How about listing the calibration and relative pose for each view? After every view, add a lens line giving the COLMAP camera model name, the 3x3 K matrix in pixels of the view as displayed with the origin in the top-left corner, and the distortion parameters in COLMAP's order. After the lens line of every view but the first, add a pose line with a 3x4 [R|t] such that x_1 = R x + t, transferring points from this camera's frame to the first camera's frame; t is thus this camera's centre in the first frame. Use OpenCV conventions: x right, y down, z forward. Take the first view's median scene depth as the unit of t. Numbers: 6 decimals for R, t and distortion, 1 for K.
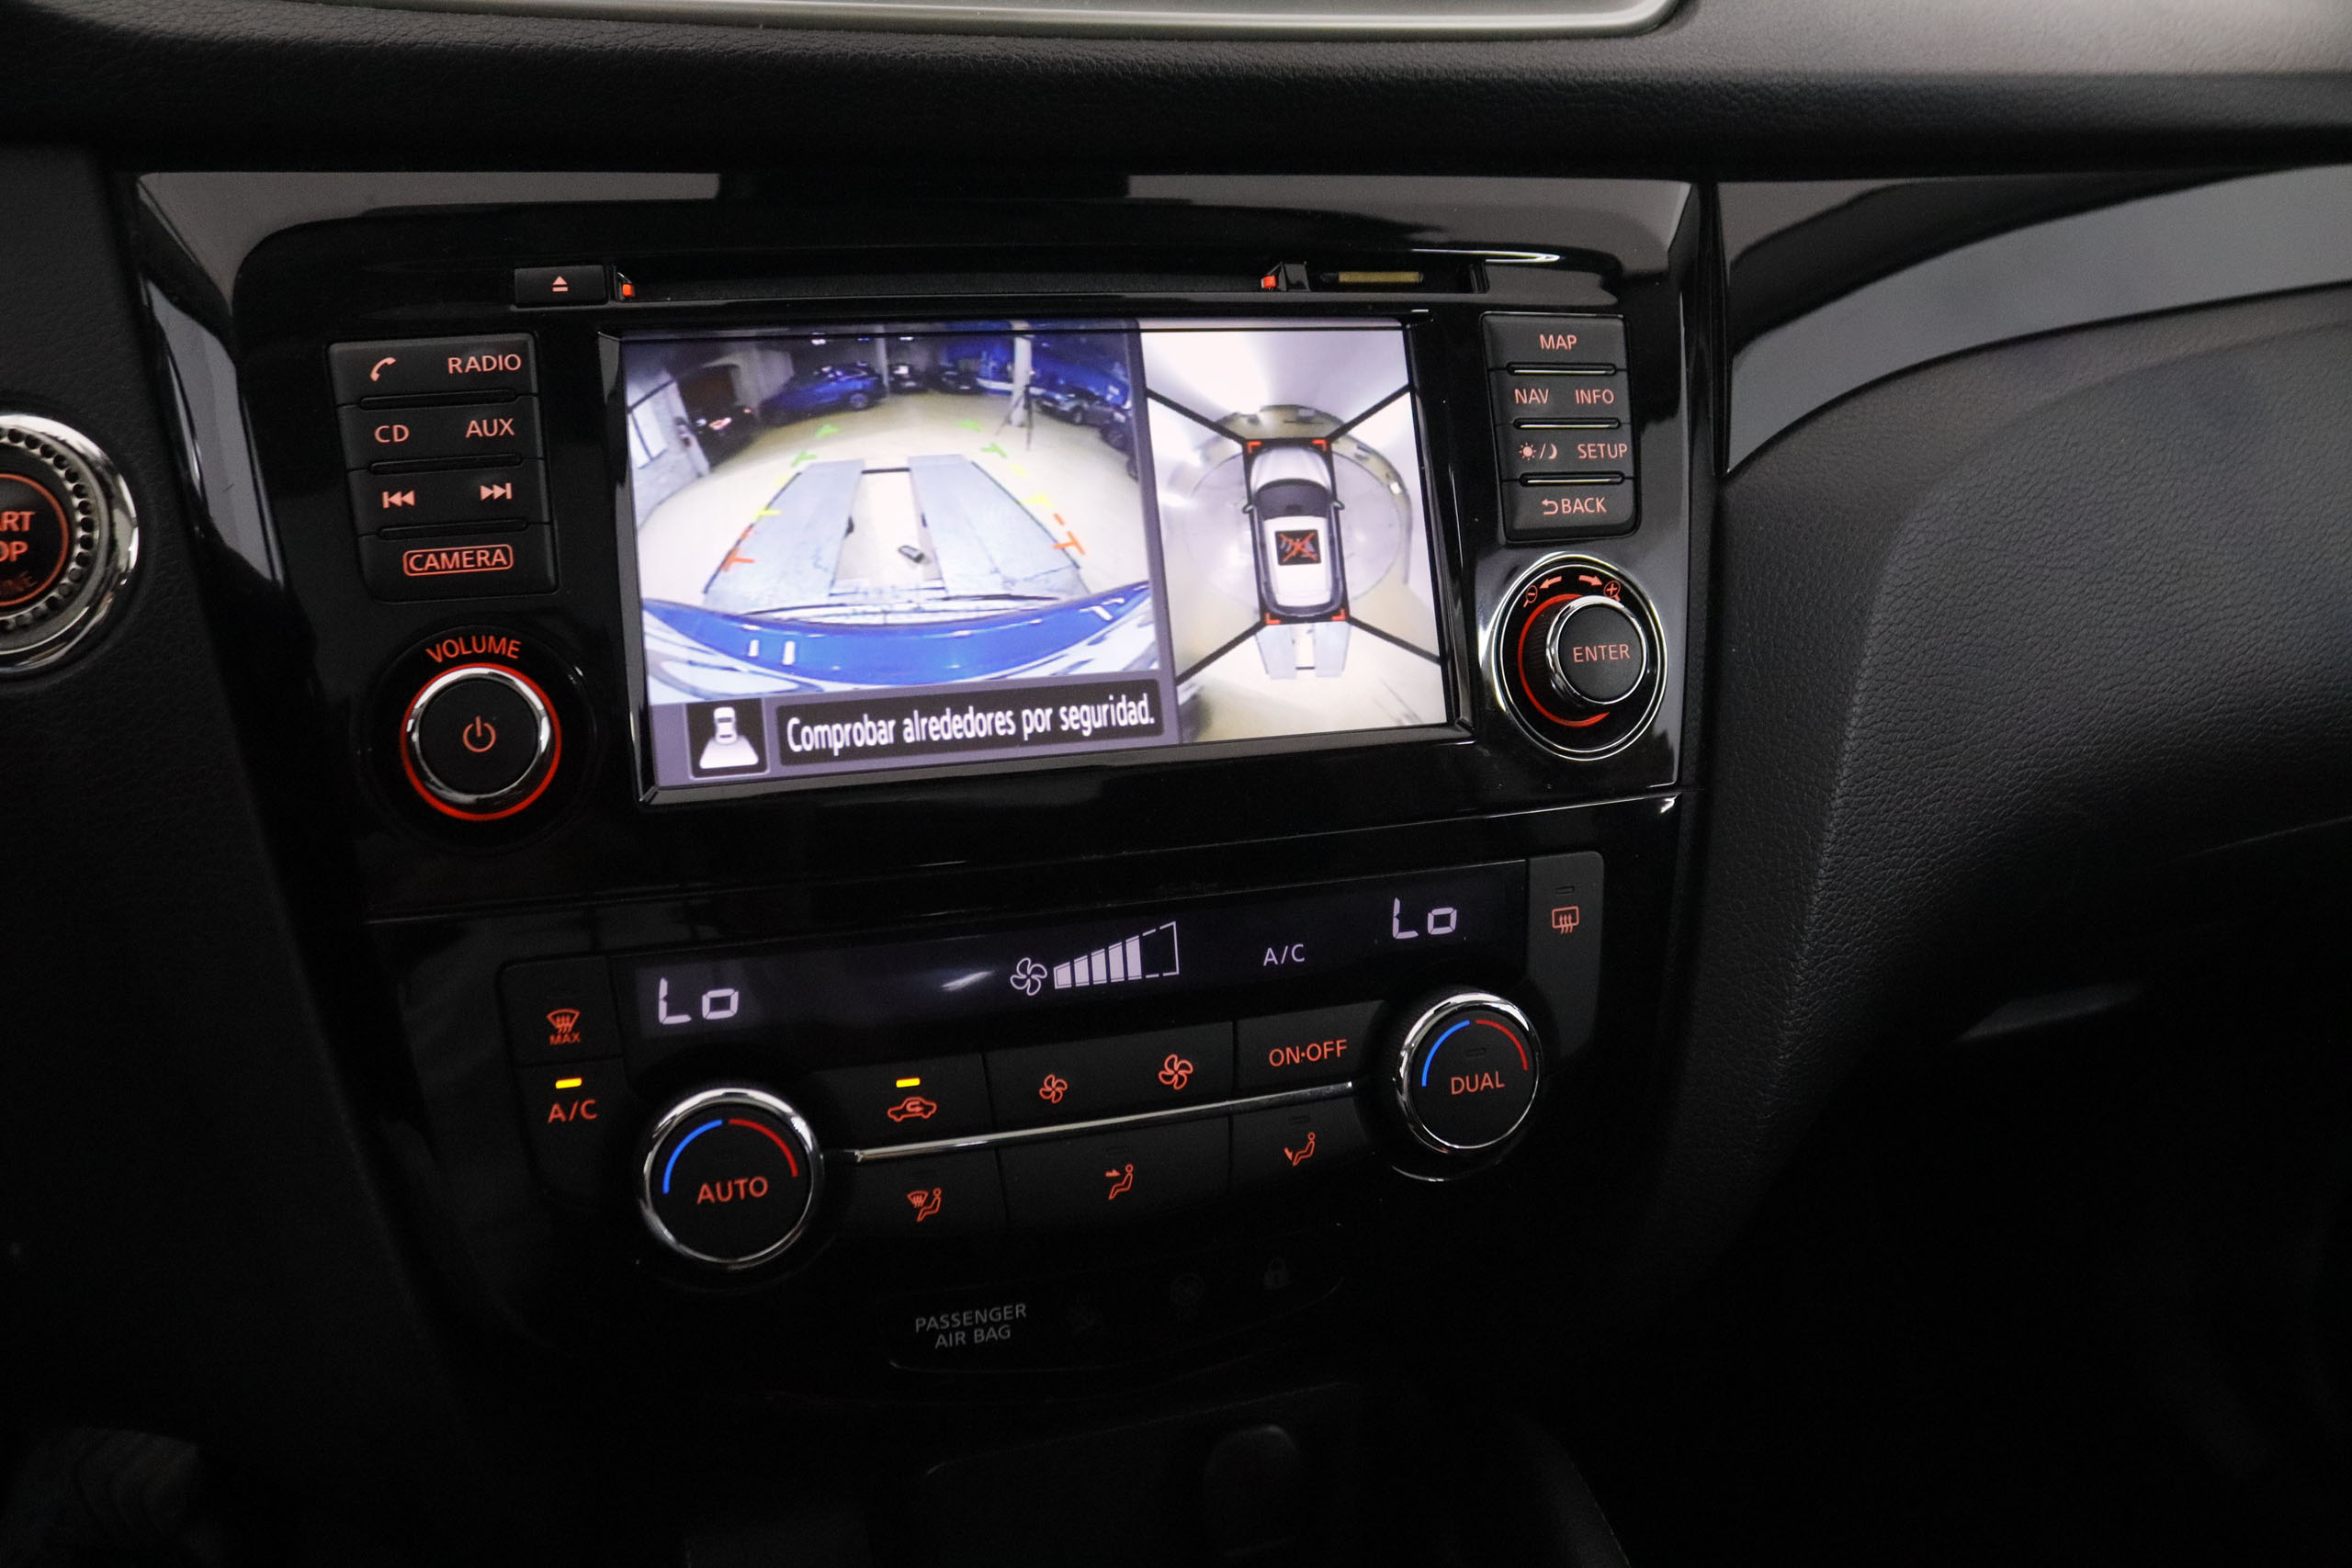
lens RADIAL K [[1894.9, 0, 1149.4], [0, 1894.9, 759.2], [0, 0, 1]] dist [-0.169607, 0.136729]
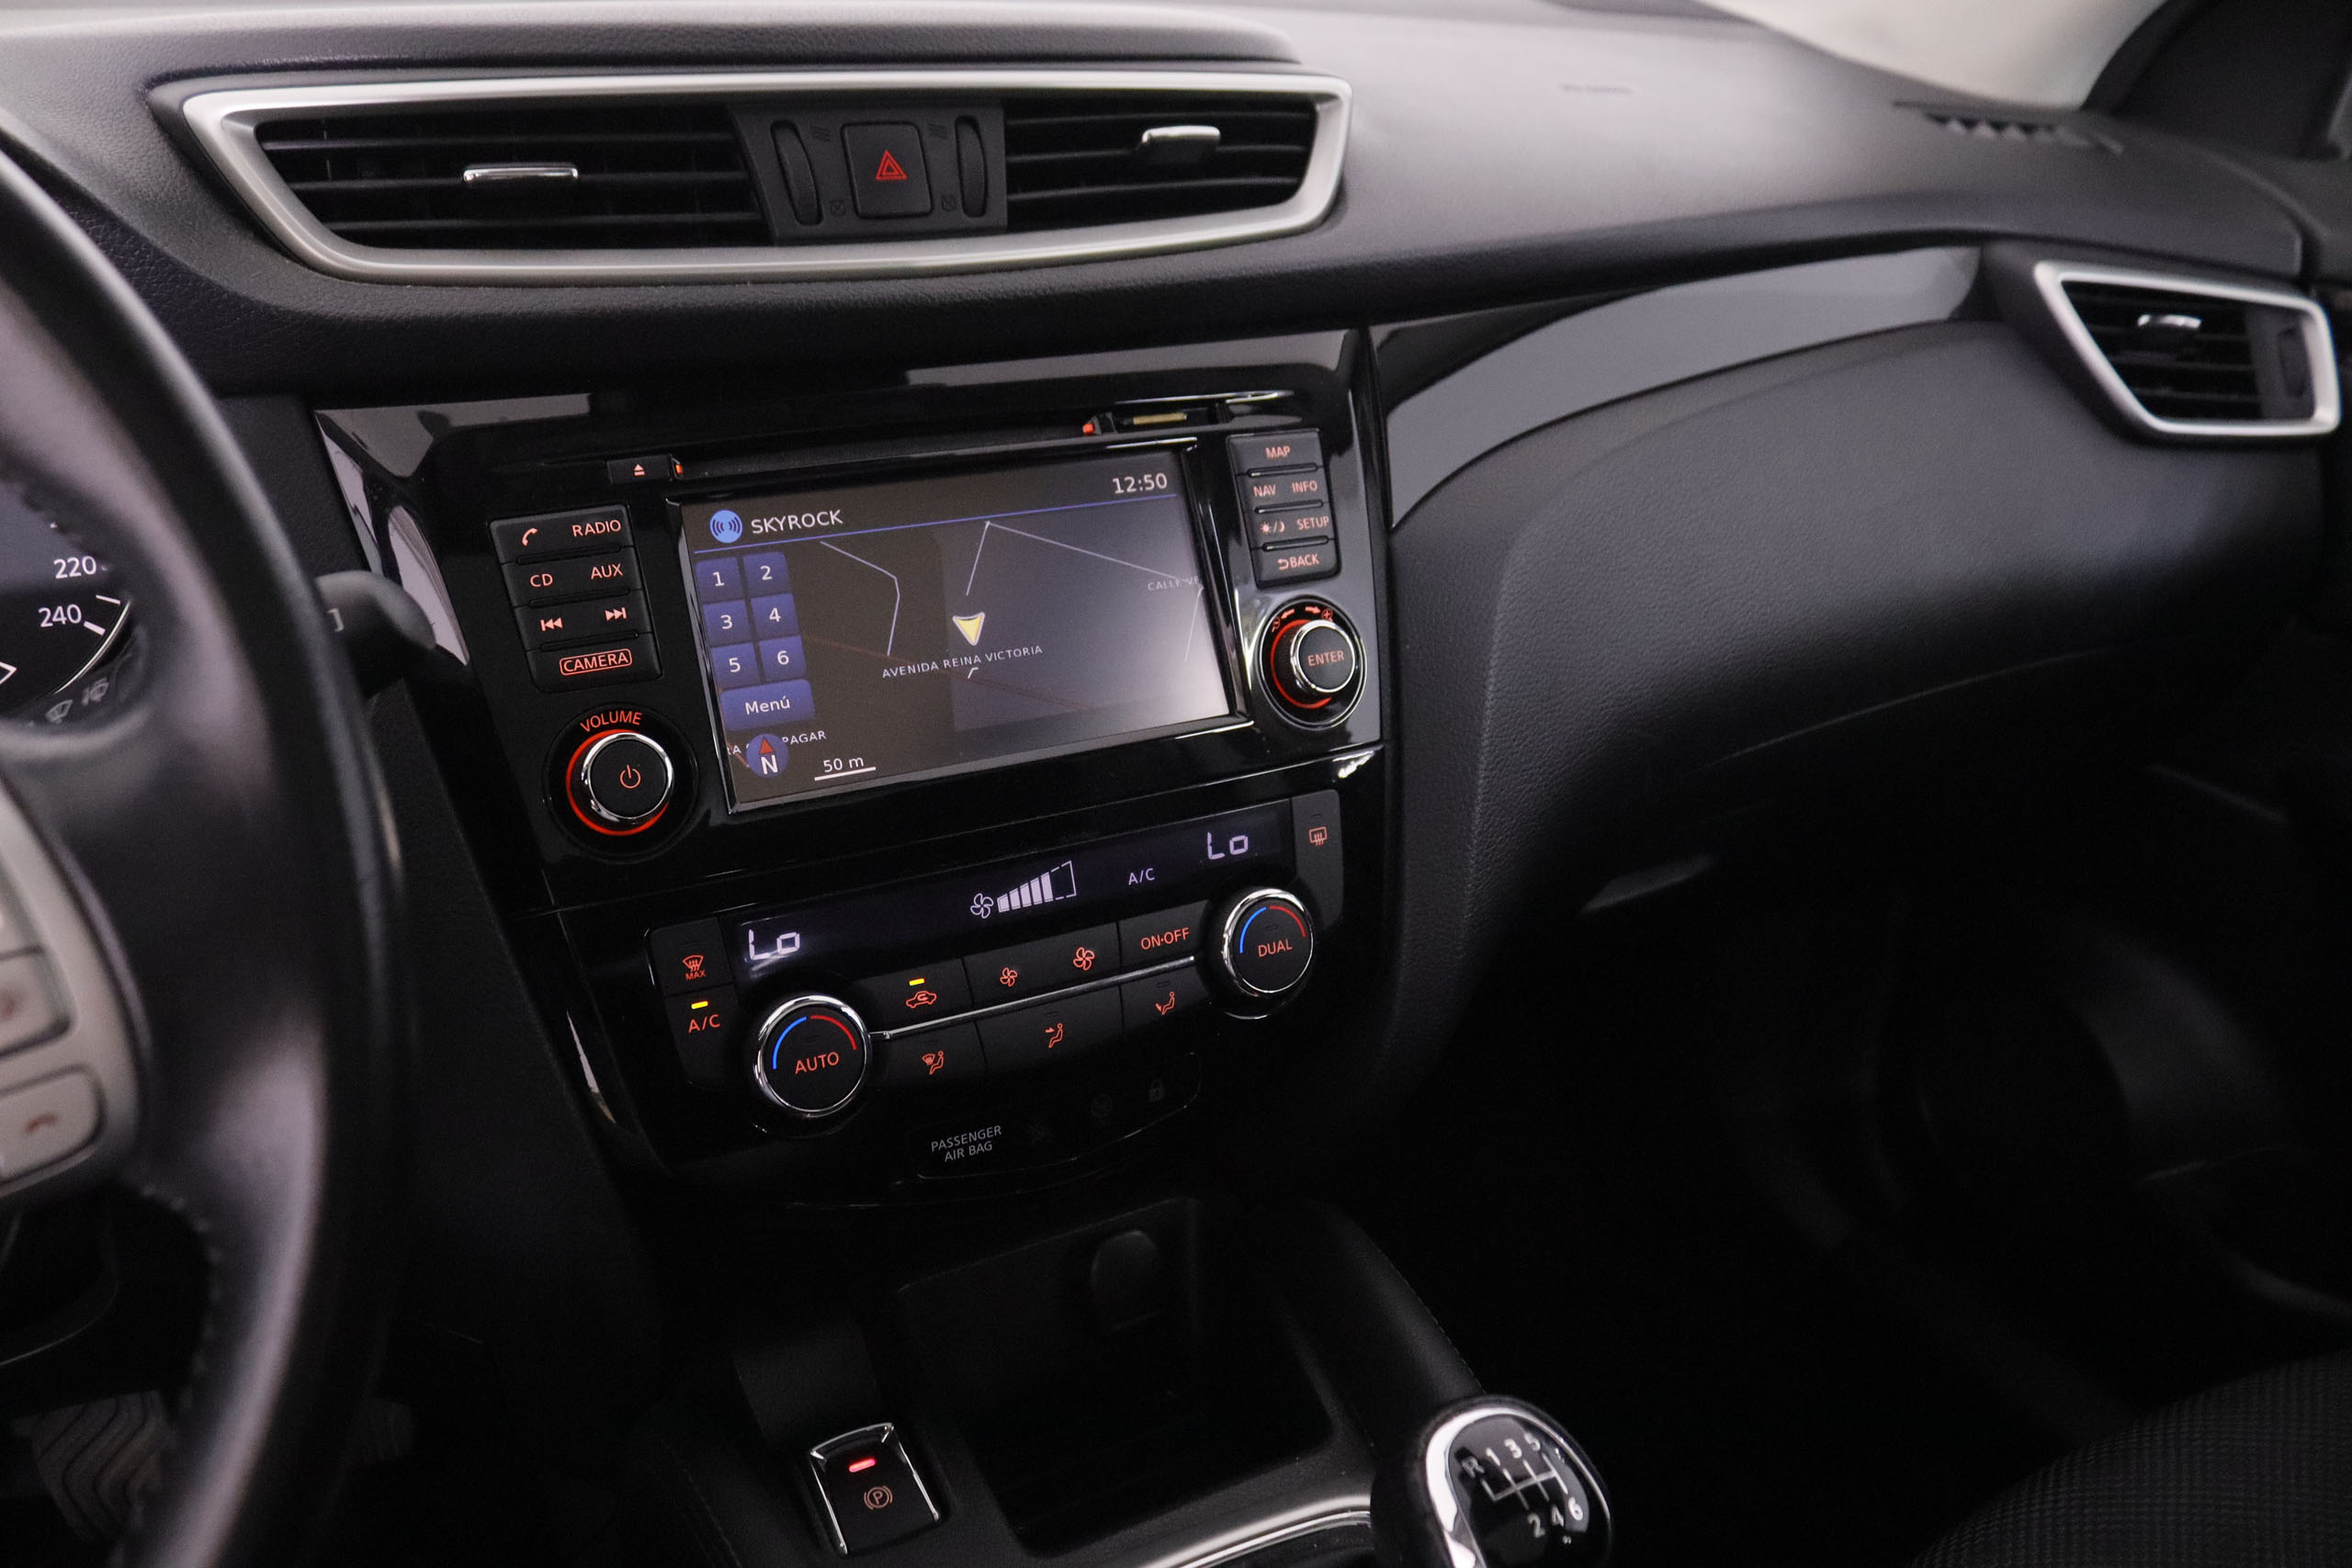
lens RADIAL K [[1894.9, 0, 1149.4], [0, 1894.9, 759.2], [0, 0, 1]] dist [-0.169607, 0.136729]
pose [[0.977885, -0.092330, 0.187659, -0.199779], [0.092726, 0.995669, 0.006688, 0.001239], [-0.187464, 0.010860, 0.982211, -0.489324]]
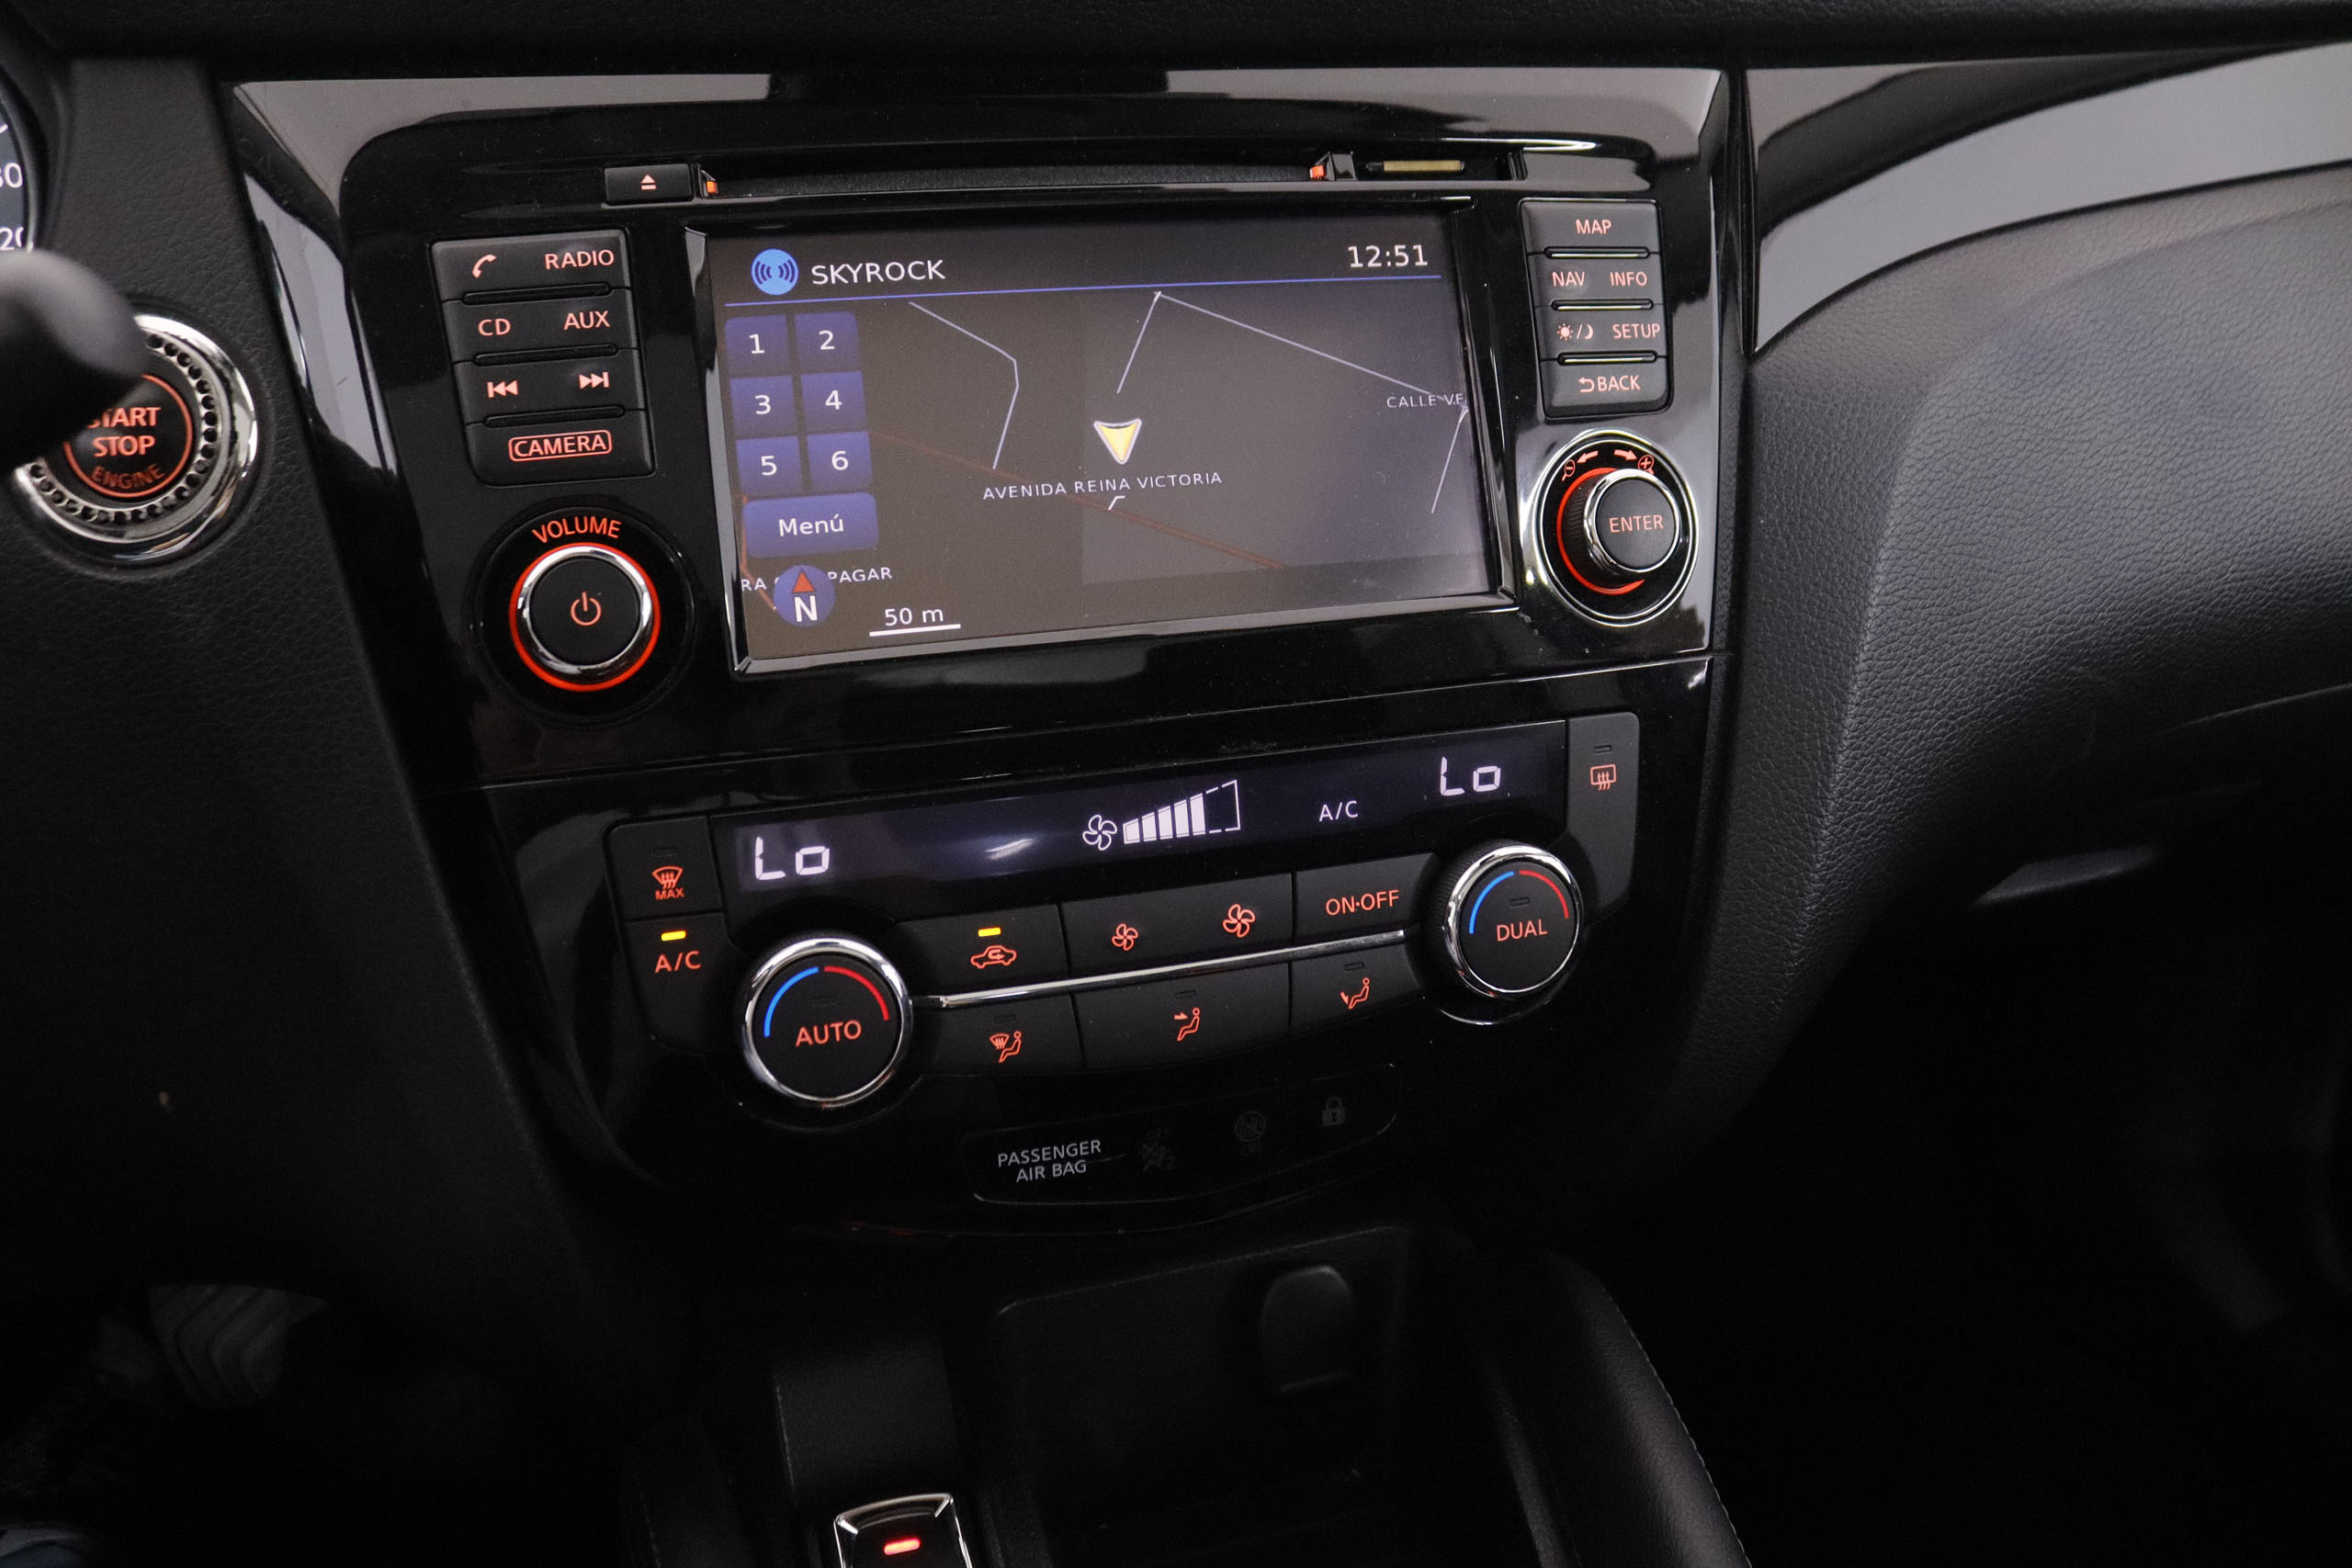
lens RADIAL K [[1894.9, 0, 1149.4], [0, 1894.9, 759.2], [0, 0, 1]] dist [-0.169607, 0.136729]
pose [[0.999857, -0.011705, -0.012168, -0.021928], [0.012337, 0.998509, 0.053171, 0.017091], [0.011528, -0.053314, 0.998511, -0.059897]]
